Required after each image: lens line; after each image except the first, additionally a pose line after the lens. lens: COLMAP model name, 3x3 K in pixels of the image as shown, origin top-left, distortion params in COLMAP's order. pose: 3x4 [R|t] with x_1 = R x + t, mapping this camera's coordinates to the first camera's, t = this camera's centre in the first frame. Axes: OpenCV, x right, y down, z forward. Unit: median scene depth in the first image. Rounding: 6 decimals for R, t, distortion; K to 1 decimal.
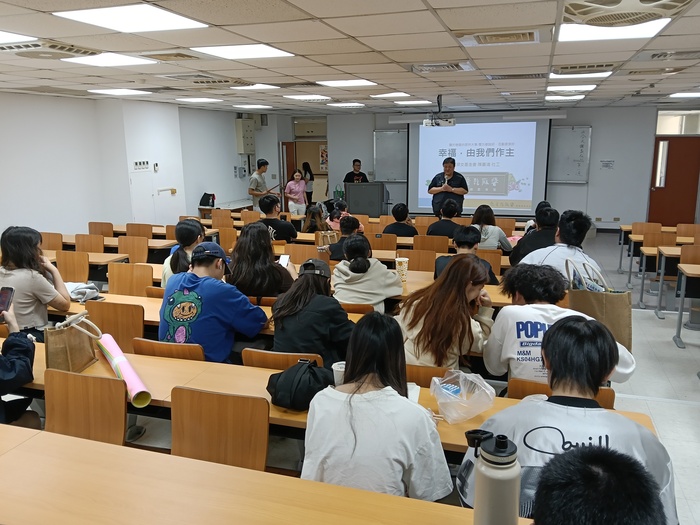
lens RADIAL K [[569.5, 0, 350.0], [0, 569.5, 262.5], [0, 0, 1]] dist [0.008093, -0.002352]
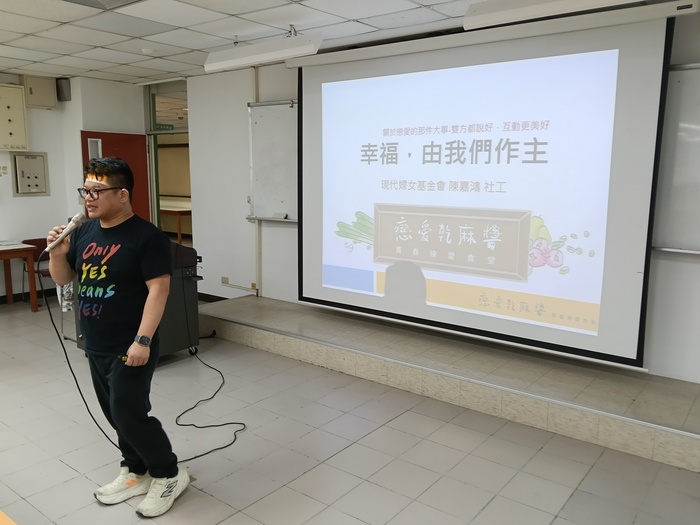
lens RADIAL K [[569.5, 0, 350.0], [0, 569.5, 262.5], [0, 0, 1]] dist [0.008093, -0.002352]
pose [[0.934379, 0.084202, -0.346188, 0.295080], [-0.107500, 0.993015, -0.048622, -0.101236], [0.339676, 0.082646, 0.936904, 0.653766]]
